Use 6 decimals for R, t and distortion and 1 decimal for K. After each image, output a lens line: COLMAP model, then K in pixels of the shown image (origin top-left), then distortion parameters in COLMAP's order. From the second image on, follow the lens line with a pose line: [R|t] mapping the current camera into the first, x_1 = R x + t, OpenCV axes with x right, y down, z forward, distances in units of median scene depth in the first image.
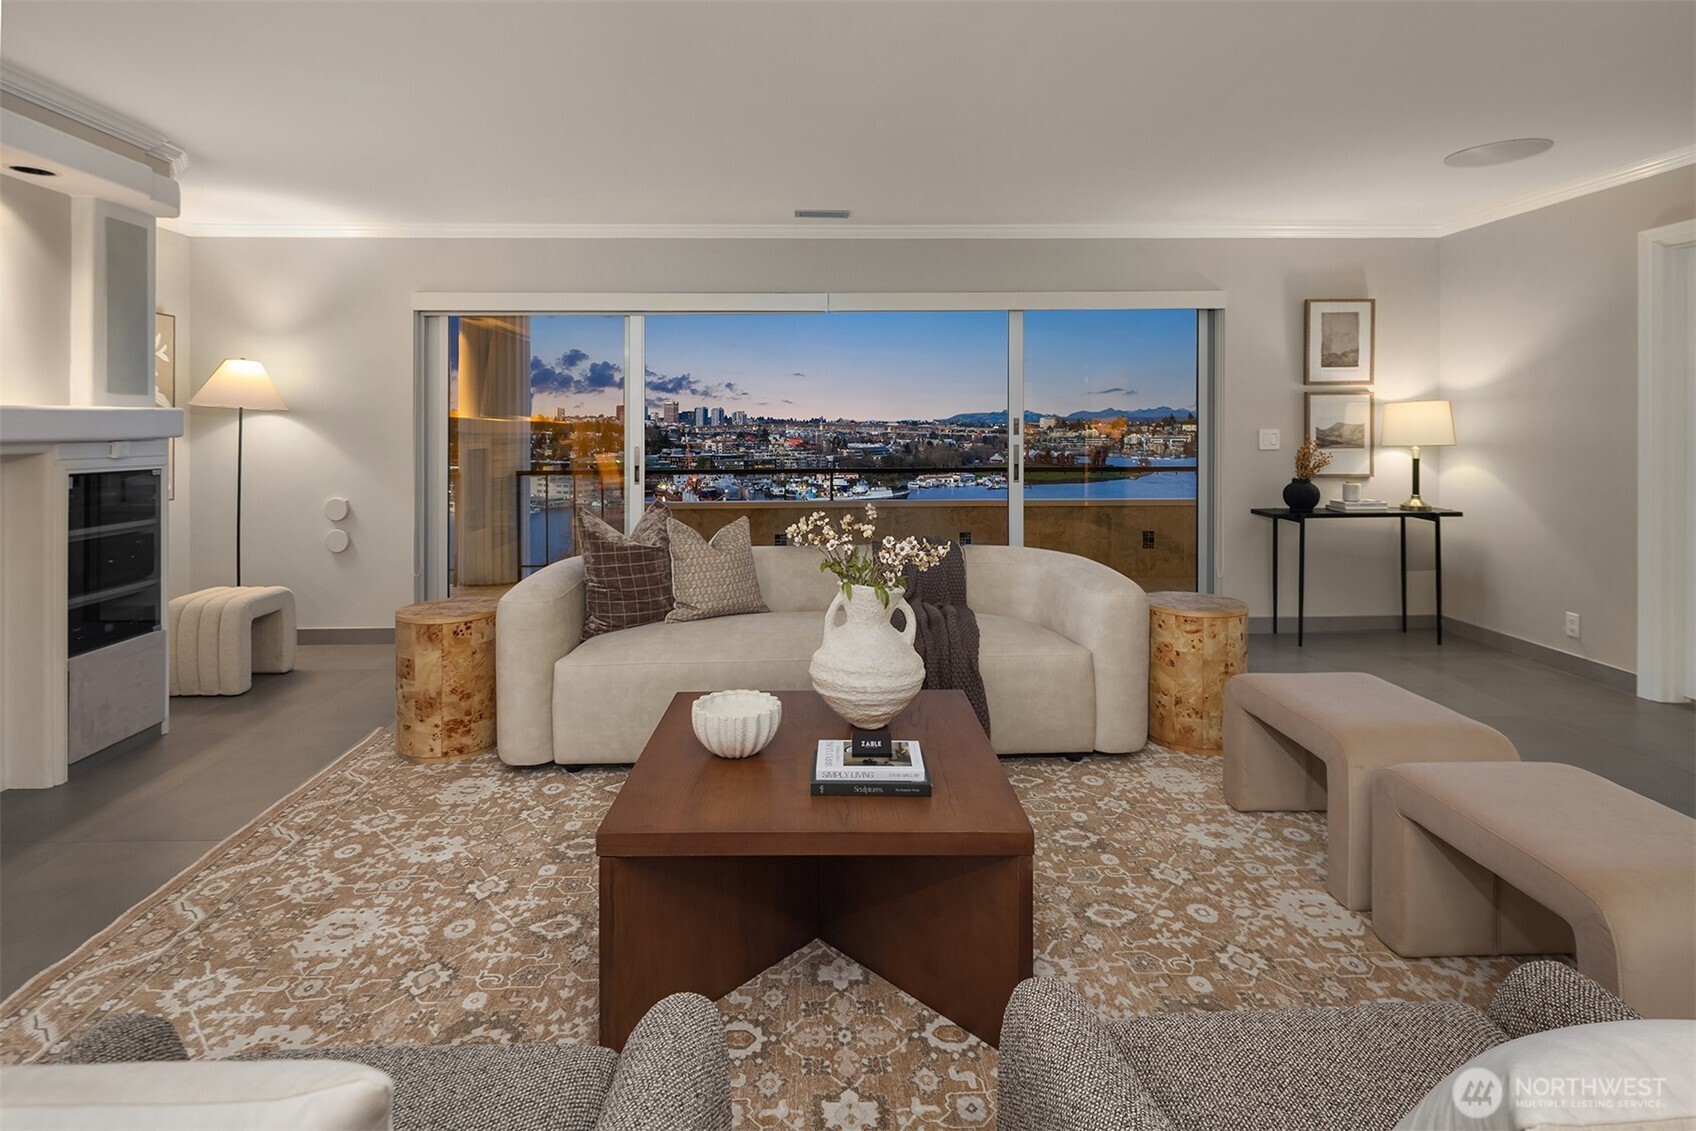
lens RADIAL K [[841.5, 0, 848.3], [0, 841.5, 441.9], [0, 0, 1]] dist [0.001809, 0.000521]
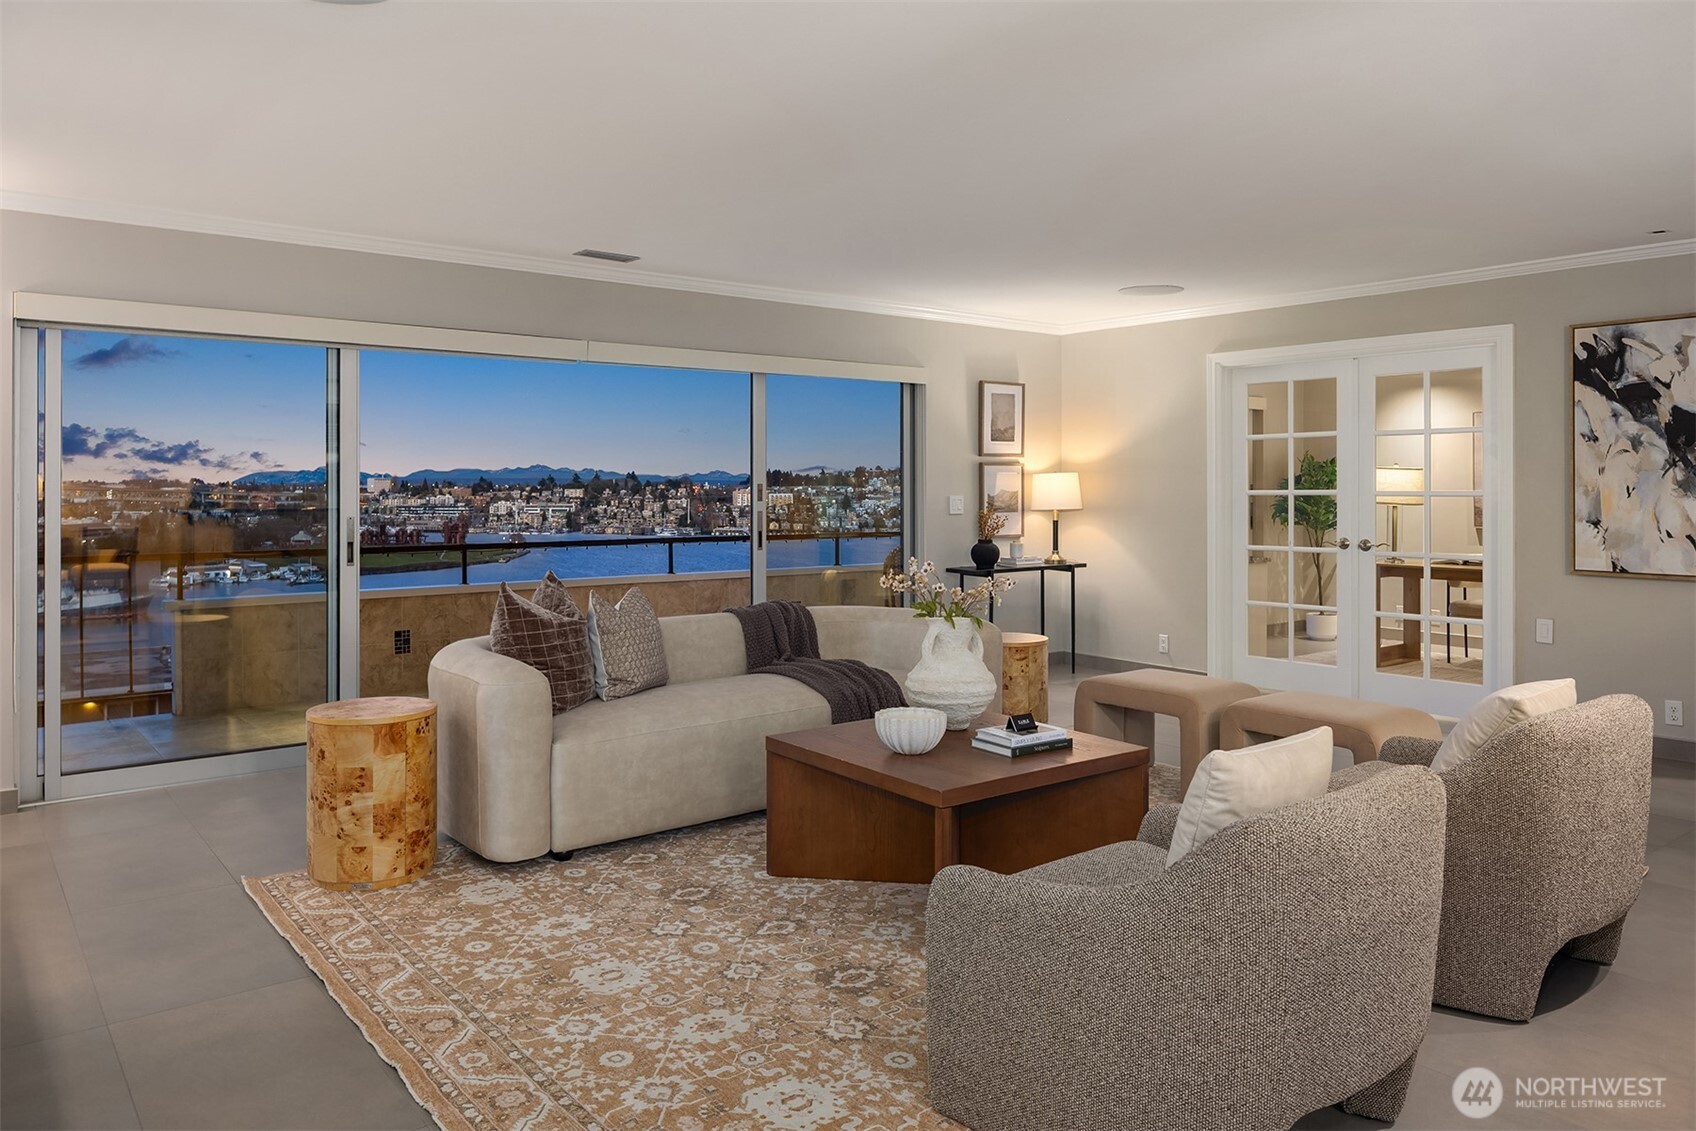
lens RADIAL K [[1140.8, 0, 855.6], [0, 1140.8, 544.5], [0, 0, 1]] dist [0.003981, -0.000638]
pose [[0.804551, -0.025146, 0.593351, -0.534892], [0.008187, 0.999478, 0.031255, 0.000679], [-0.593827, -0.020289, 0.804337, -0.142047]]
